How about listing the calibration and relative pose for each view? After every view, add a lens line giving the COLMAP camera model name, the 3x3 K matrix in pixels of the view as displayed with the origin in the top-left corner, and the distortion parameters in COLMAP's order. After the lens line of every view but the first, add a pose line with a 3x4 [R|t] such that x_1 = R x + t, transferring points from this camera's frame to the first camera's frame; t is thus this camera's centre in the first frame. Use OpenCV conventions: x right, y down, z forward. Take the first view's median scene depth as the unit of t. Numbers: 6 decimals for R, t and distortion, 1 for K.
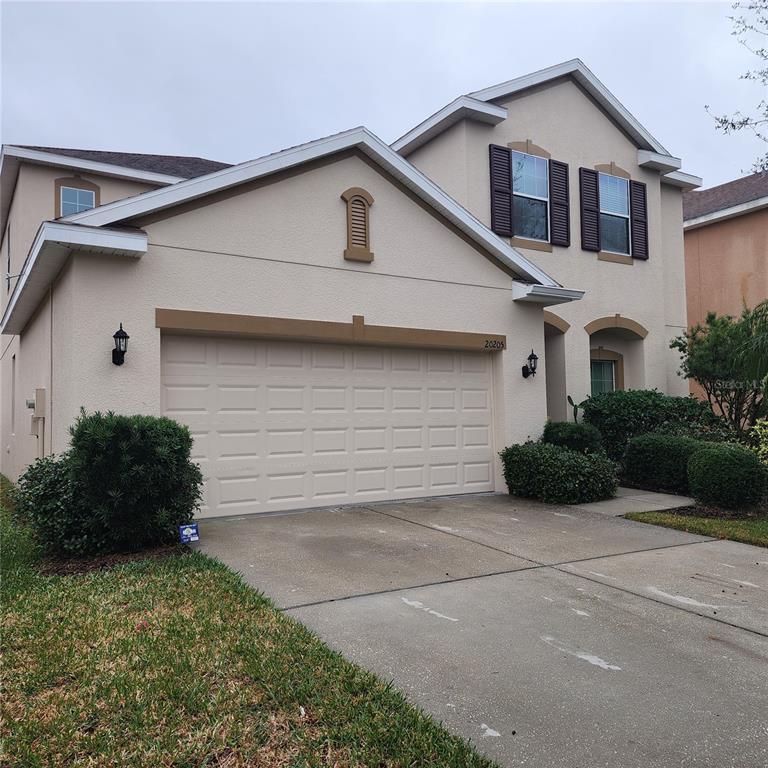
lens RADIAL K [[663.9, 0, 383.7], [0, 663.9, 400.1], [0, 0, 1]] dist [0.104703, -0.006942]
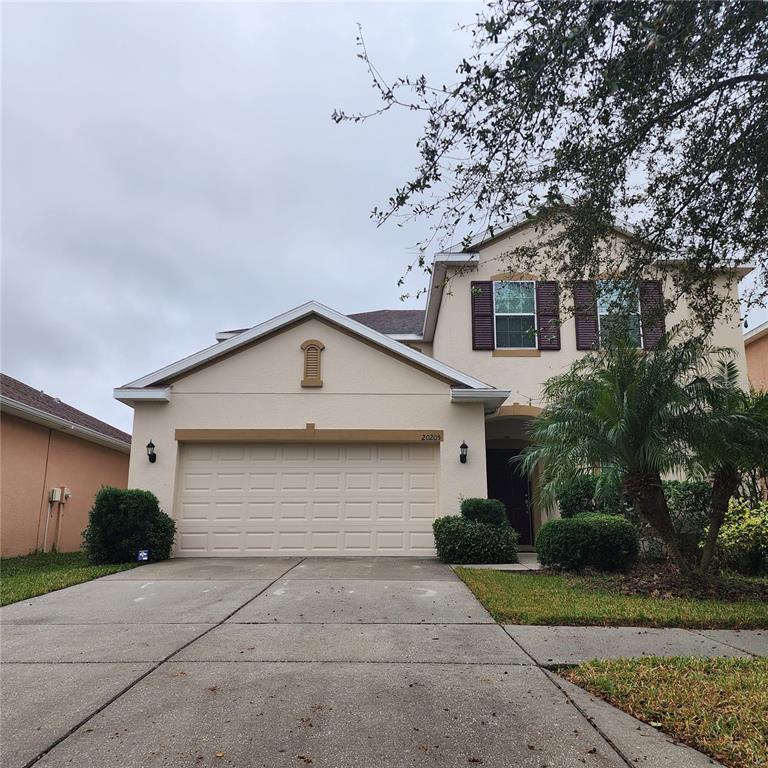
lens RADIAL K [[663.9, 0, 383.7], [0, 663.9, 400.1], [0, 0, 1]] dist [0.104703, -0.006942]
pose [[0.852992, -0.076877, -0.516231, 0.820467], [-0.000421, 0.988991, -0.147976, 0.037025], [0.521923, 0.126440, 0.843569, -0.153220]]
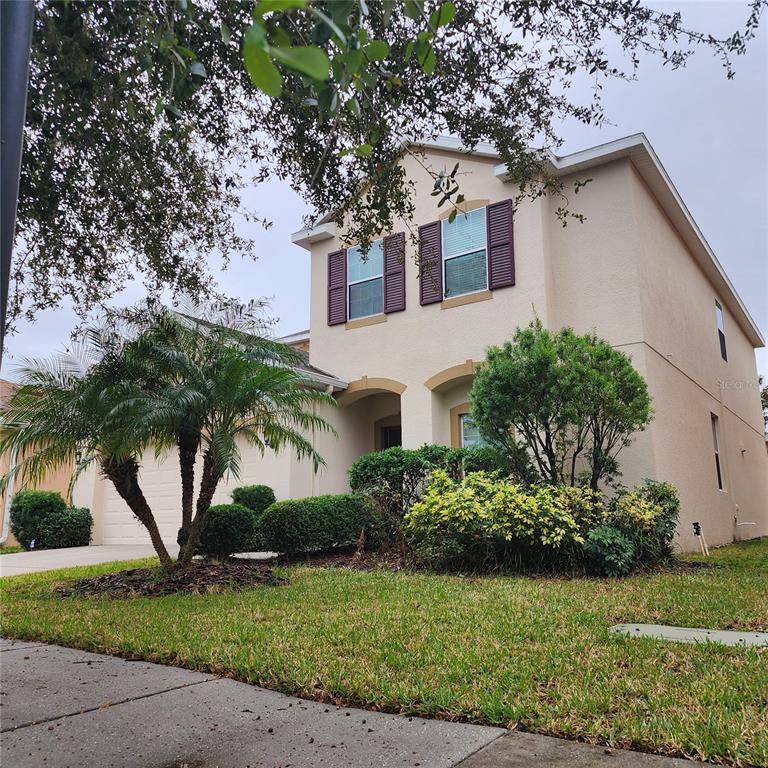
lens RADIAL K [[663.9, 0, 383.7], [0, 663.9, 400.1], [0, 0, 1]] dist [0.104703, -0.006942]
pose [[0.382937, -0.141458, -0.912880, 1.576686], [0.043742, 0.989874, -0.135039, 0.056000], [0.922738, 0.011780, 0.385247, 0.798045]]
